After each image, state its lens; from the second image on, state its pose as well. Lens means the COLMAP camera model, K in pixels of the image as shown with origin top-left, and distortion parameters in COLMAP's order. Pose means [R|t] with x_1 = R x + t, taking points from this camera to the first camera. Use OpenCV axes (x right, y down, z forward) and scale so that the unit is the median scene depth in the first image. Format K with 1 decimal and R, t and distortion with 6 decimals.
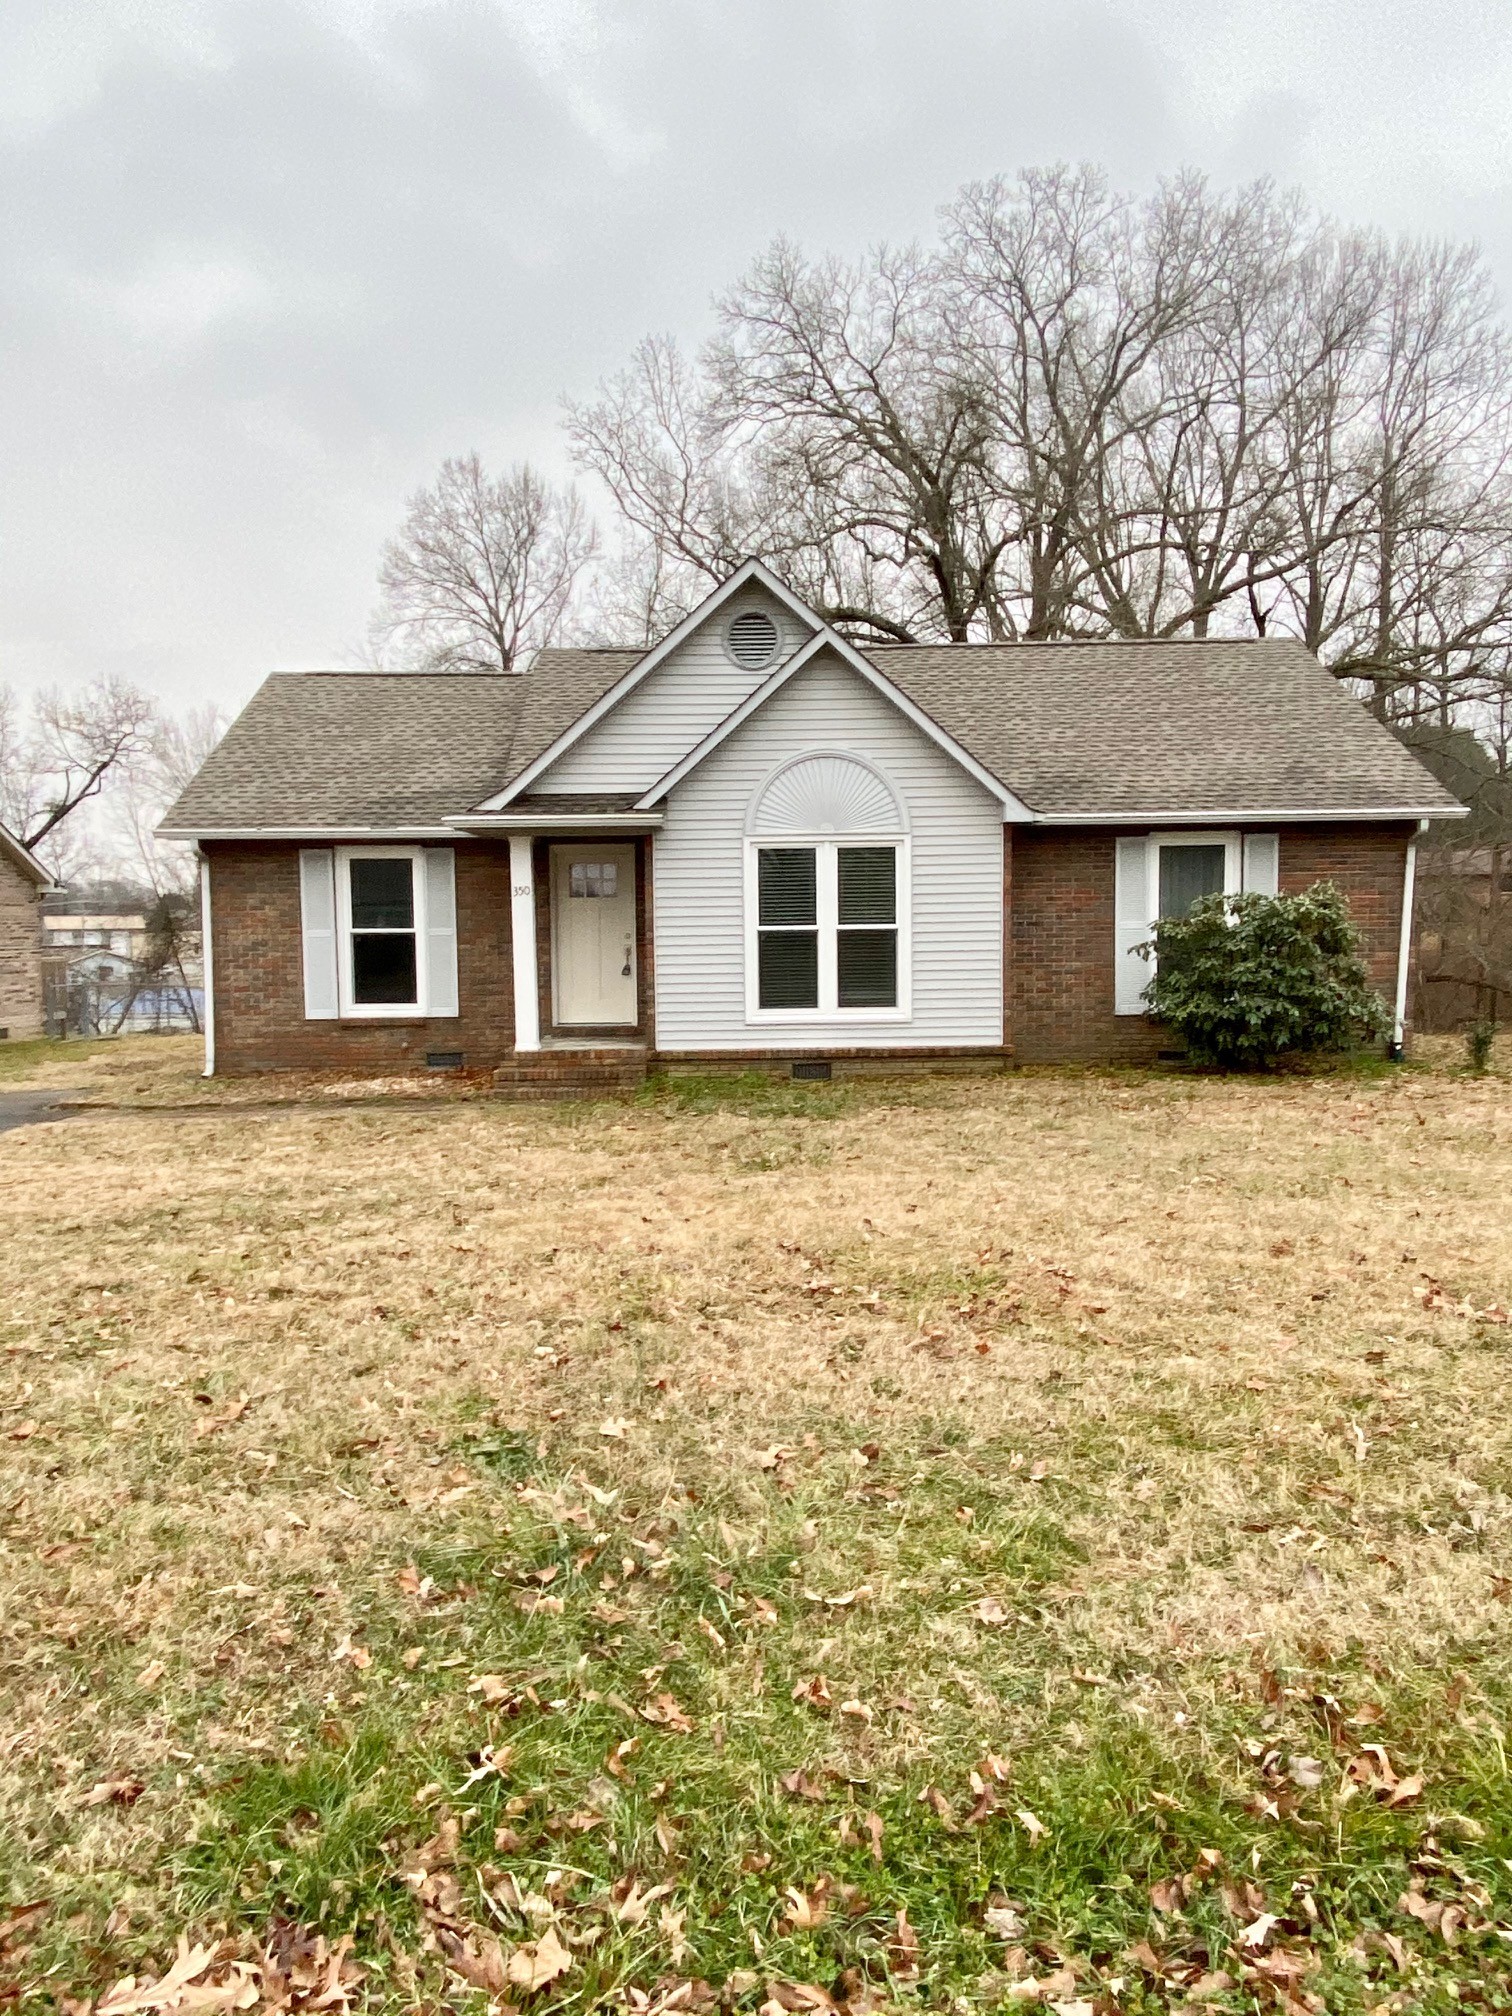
lens RADIAL K [[1481.4, 0, 756.1], [0, 1481.4, 1048.2], [0, 0, 1]] dist [0.033142, -0.002862]
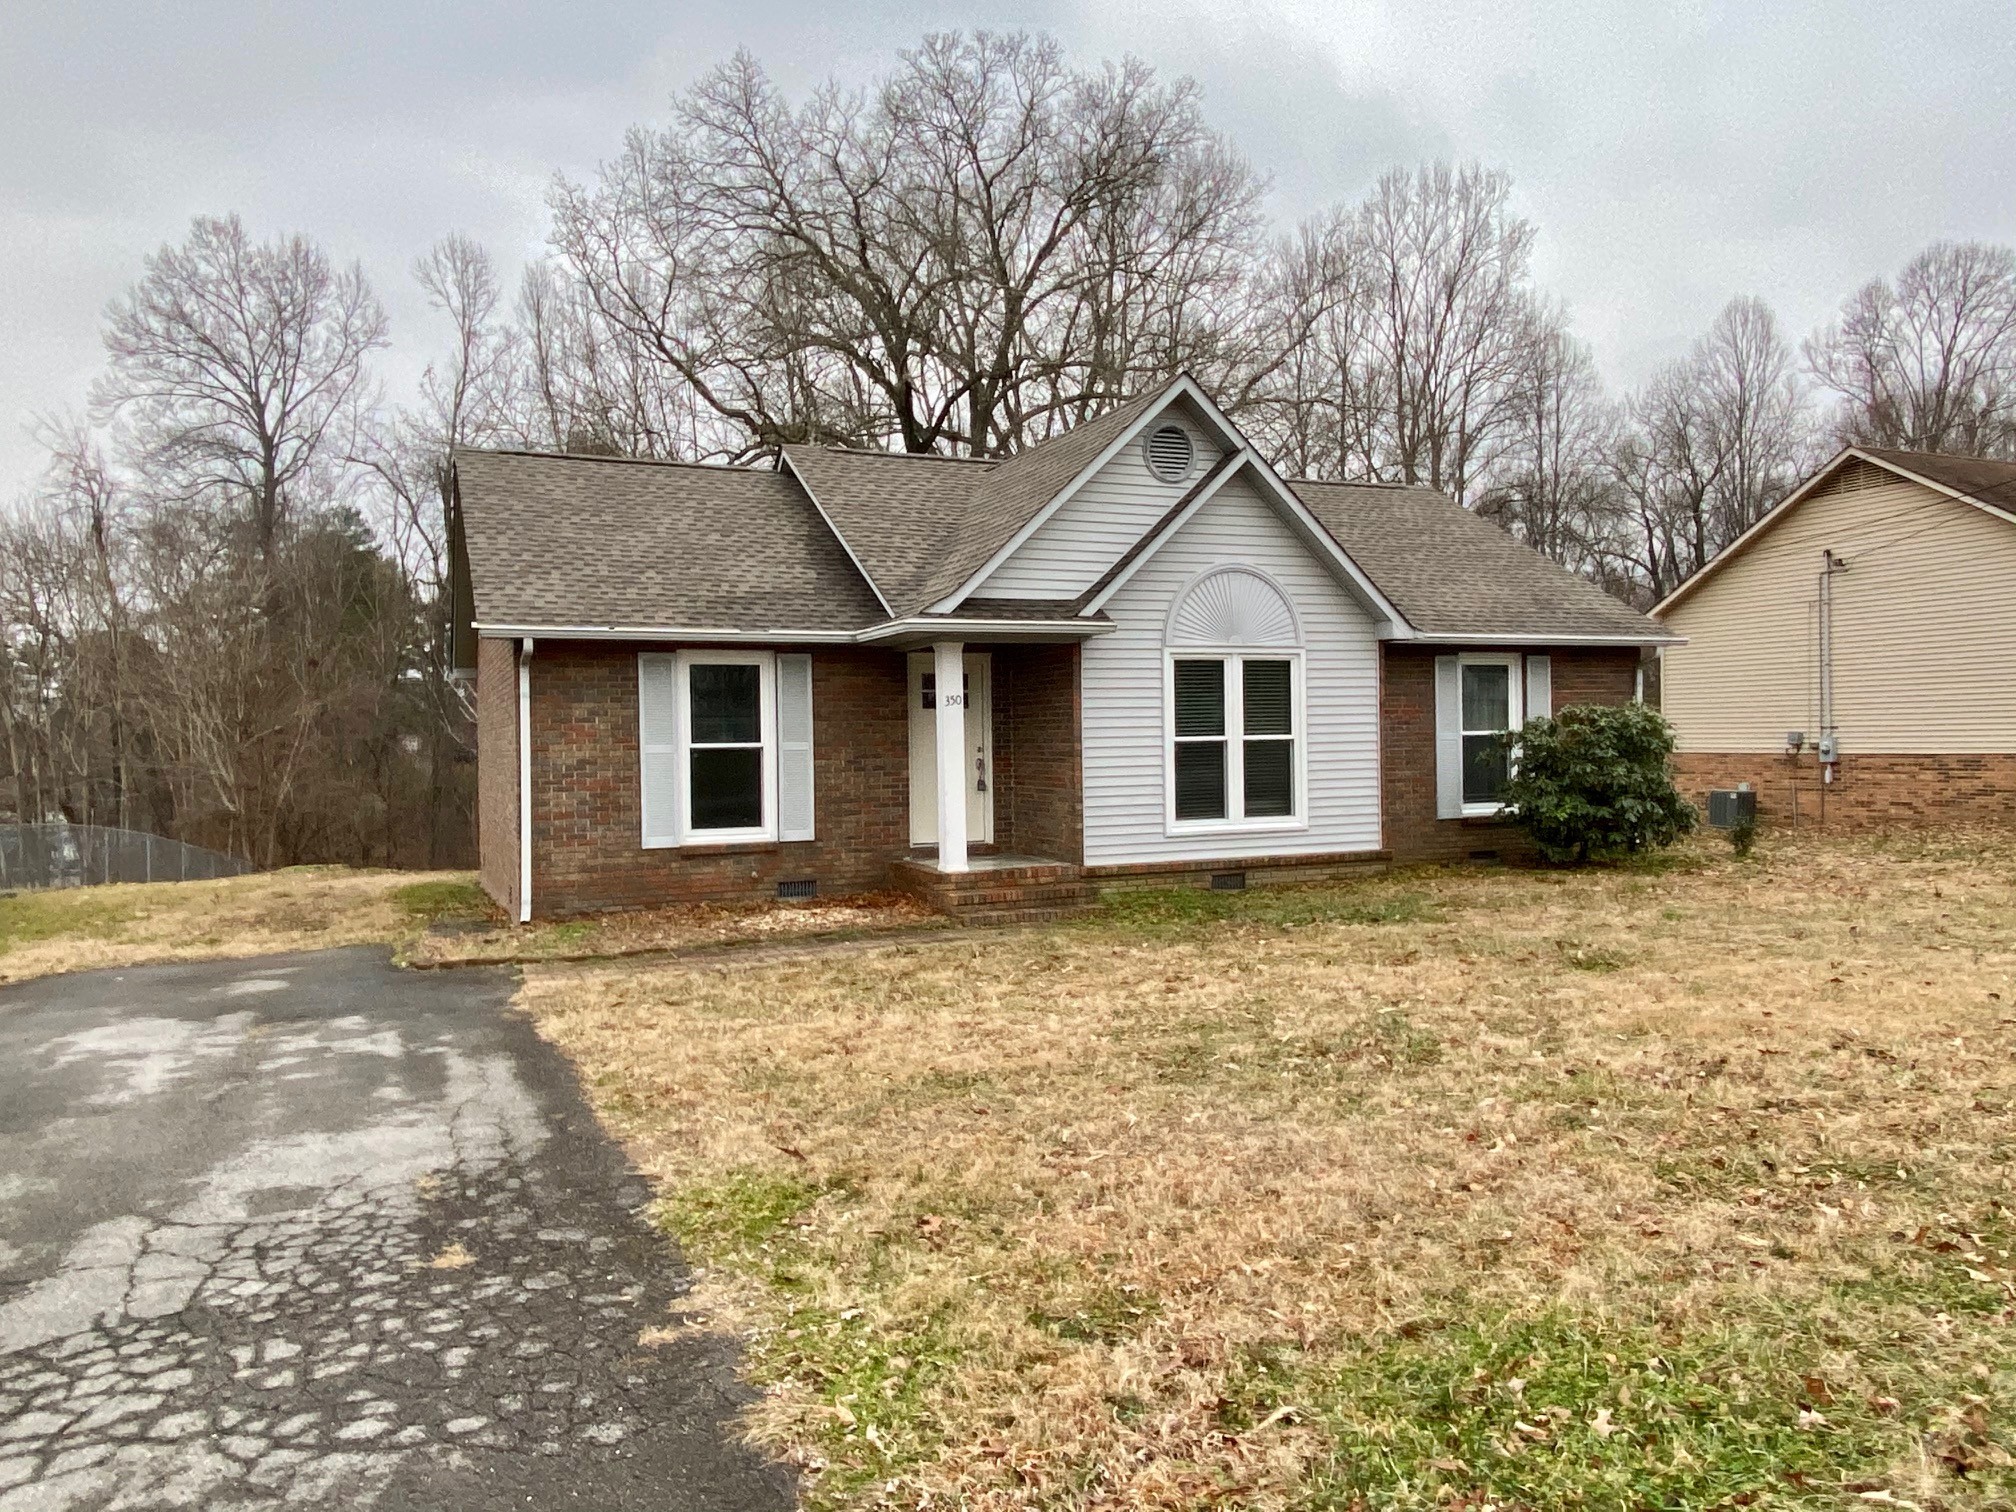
lens RADIAL K [[1481.4, 0, 1056.6], [0, 1481.4, 754.7], [0, 0, 1]] dist [0.033142, -0.002862]
pose [[0.917030, -0.007835, 0.398741, -0.464601], [0.039755, 0.996623, -0.071848, -0.002471], [-0.396832, 0.081739, 0.914245, 0.125508]]
